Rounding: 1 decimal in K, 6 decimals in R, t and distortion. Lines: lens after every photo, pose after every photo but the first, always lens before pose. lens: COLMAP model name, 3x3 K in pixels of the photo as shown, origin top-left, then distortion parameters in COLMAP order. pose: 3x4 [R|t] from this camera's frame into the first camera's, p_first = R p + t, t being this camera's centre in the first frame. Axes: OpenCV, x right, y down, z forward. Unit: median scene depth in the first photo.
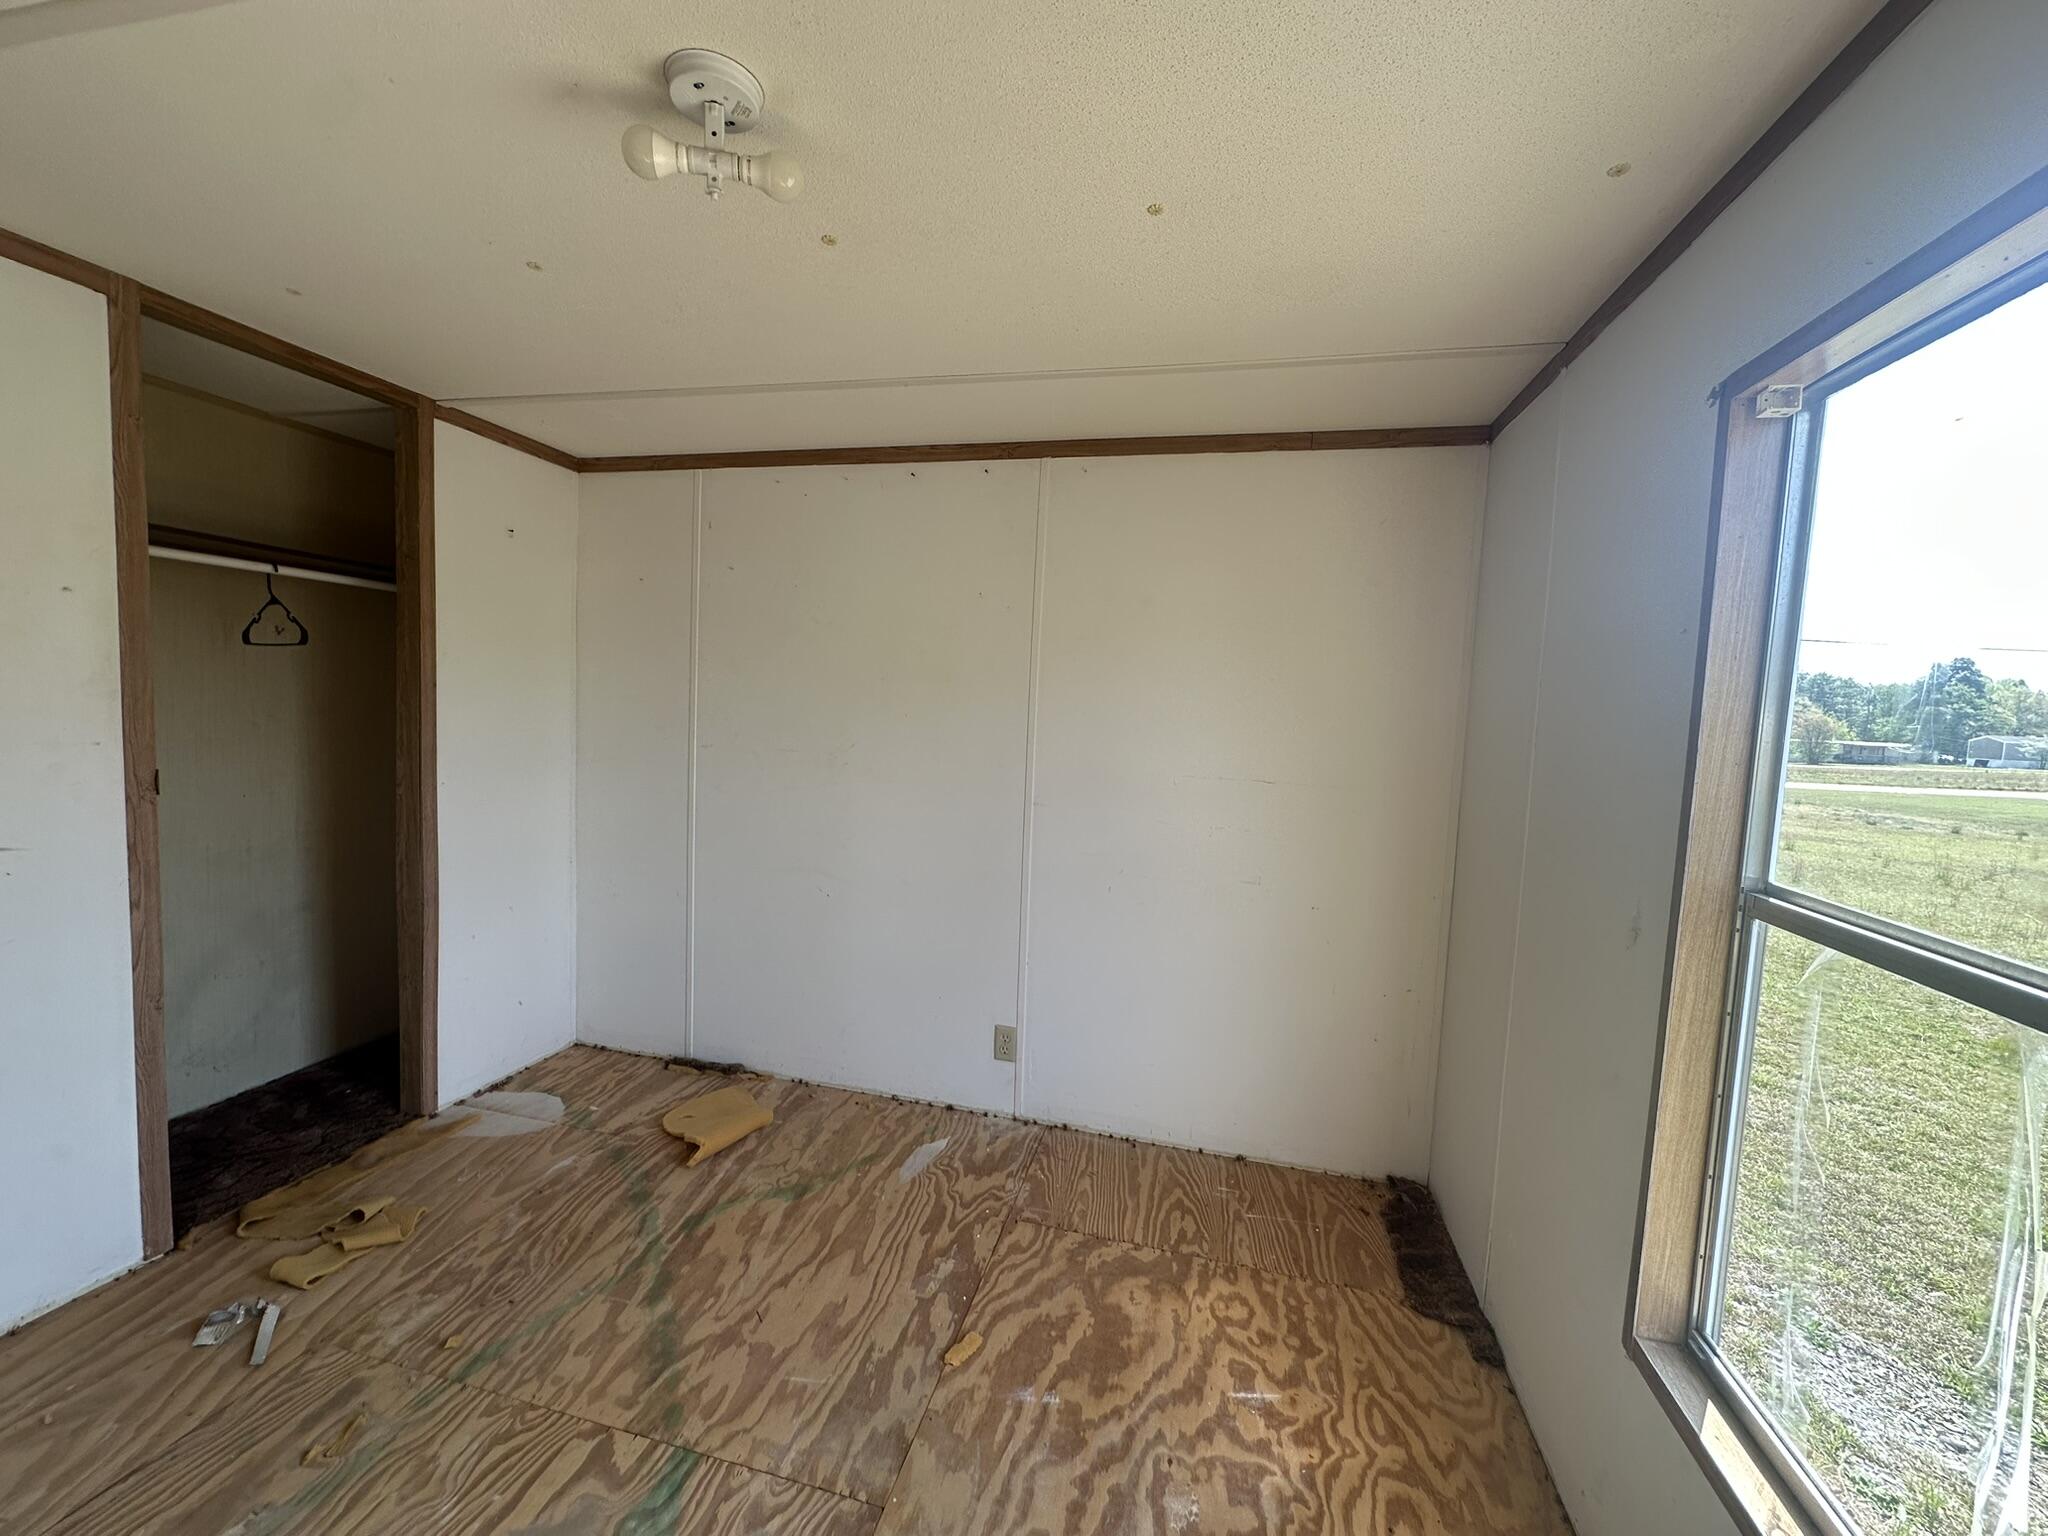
lens RADIAL K [[820.3, 0, 1024.3], [0, 820.3, 763.8], [0, 0, 1]] dist [-0.003505, 0.001582]
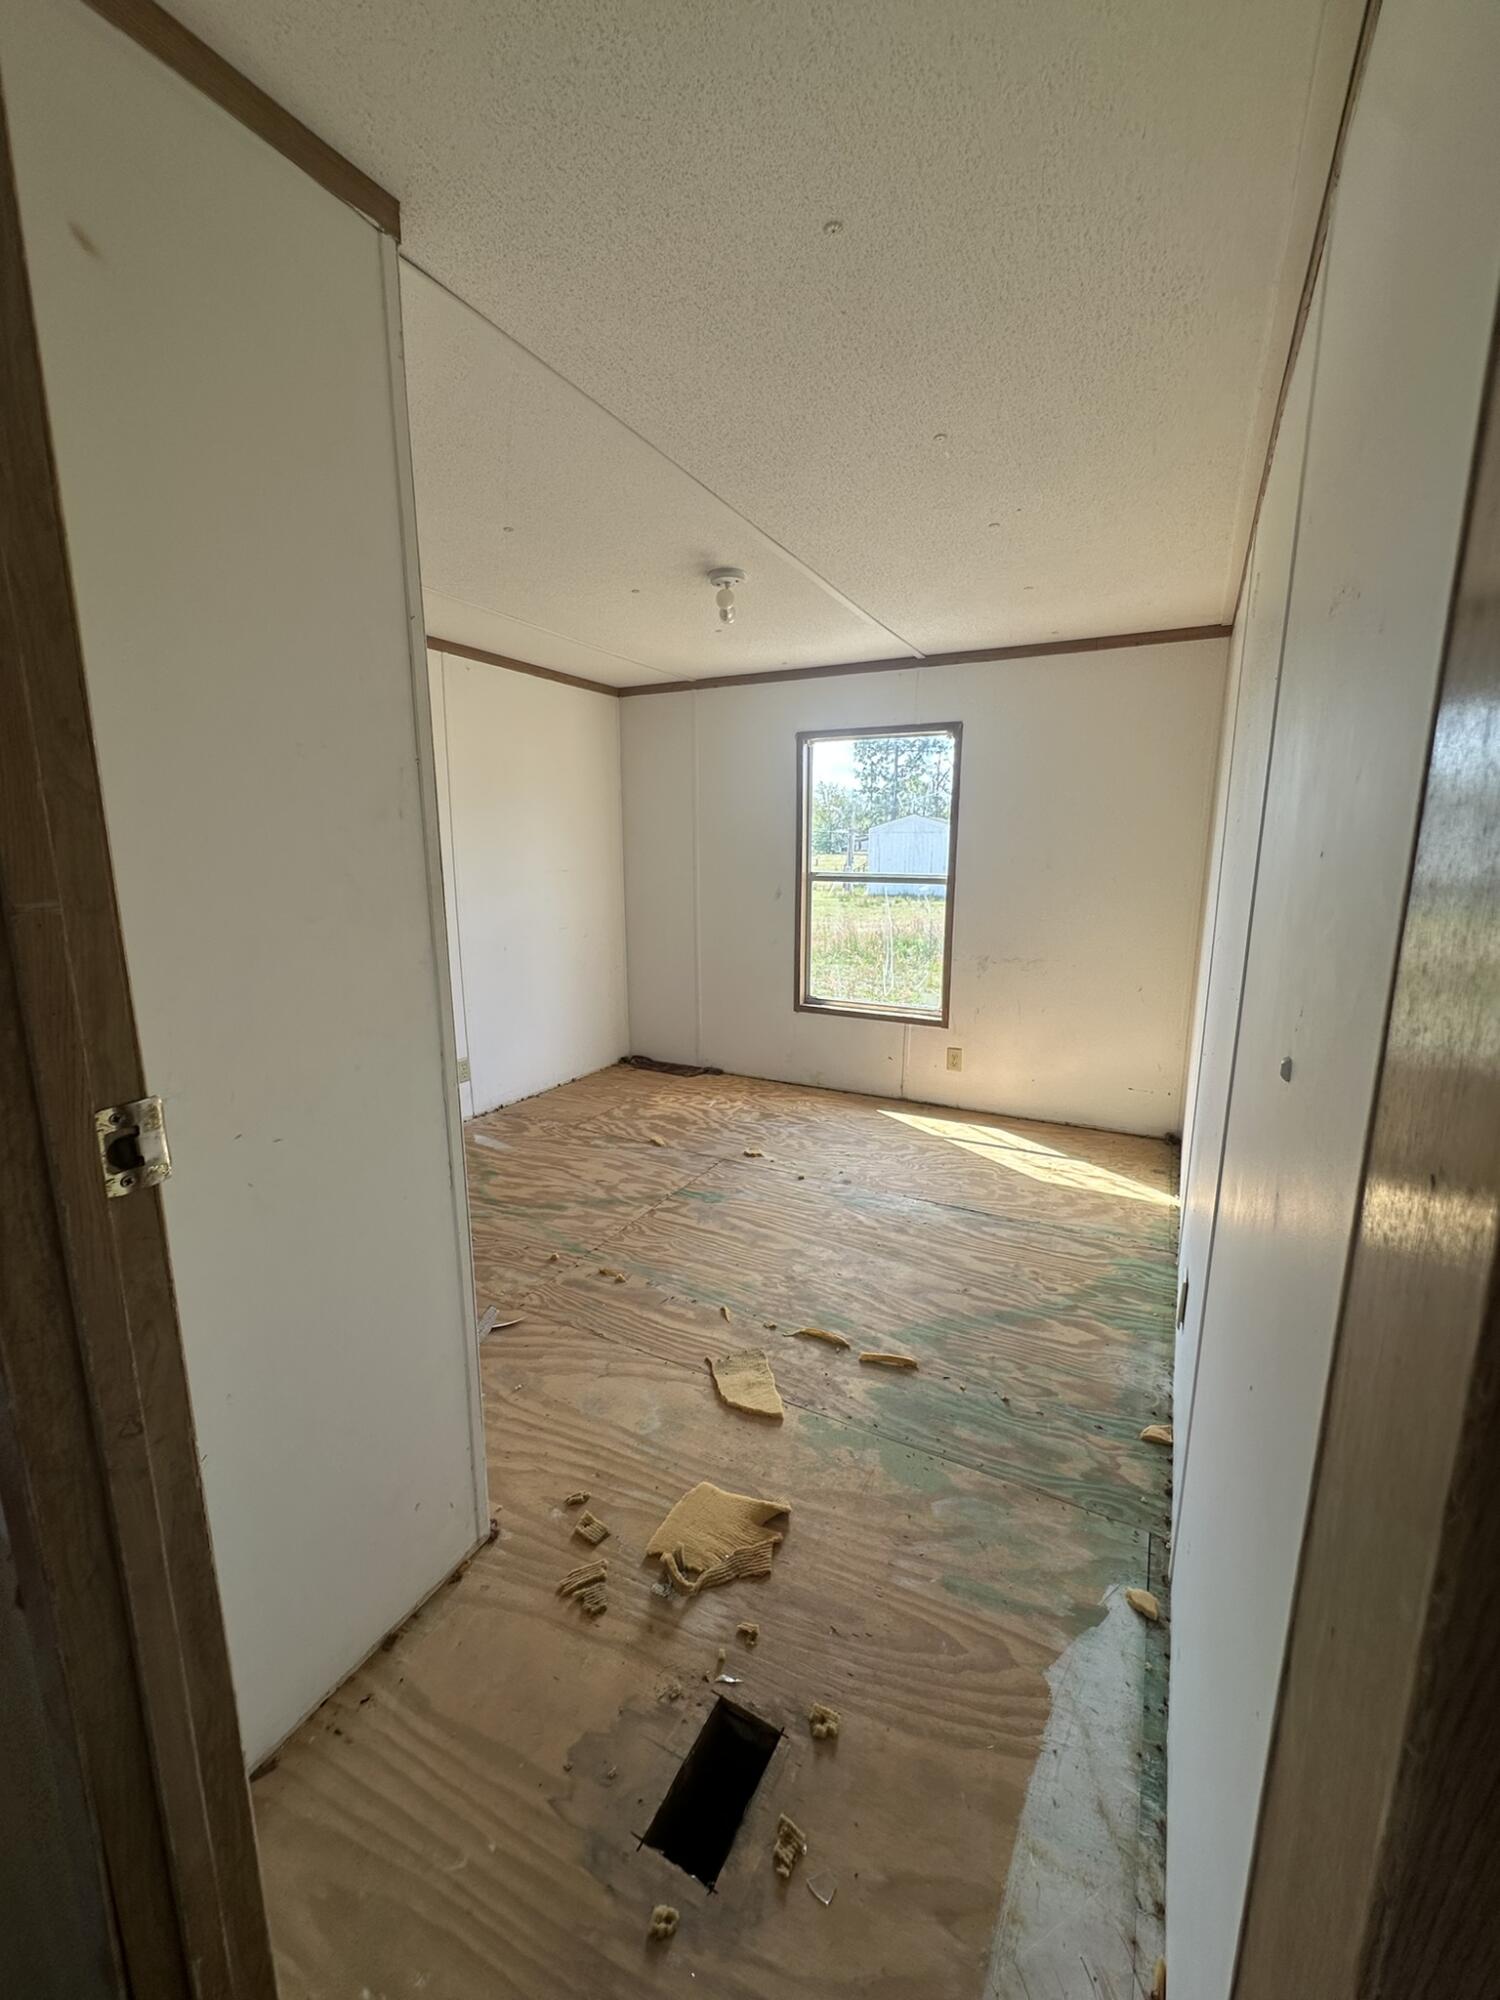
lens RADIAL K [[801.0, 0, 753.7], [0, 801.0, 999.6], [0, 0, 1]] dist [-0.003505, 0.001582]
pose [[0.234953, -0.225740, 0.945430, -1.786873], [0.078941, 0.973877, 0.212914, -0.058935], [-0.968796, 0.024609, 0.246635, 0.227637]]
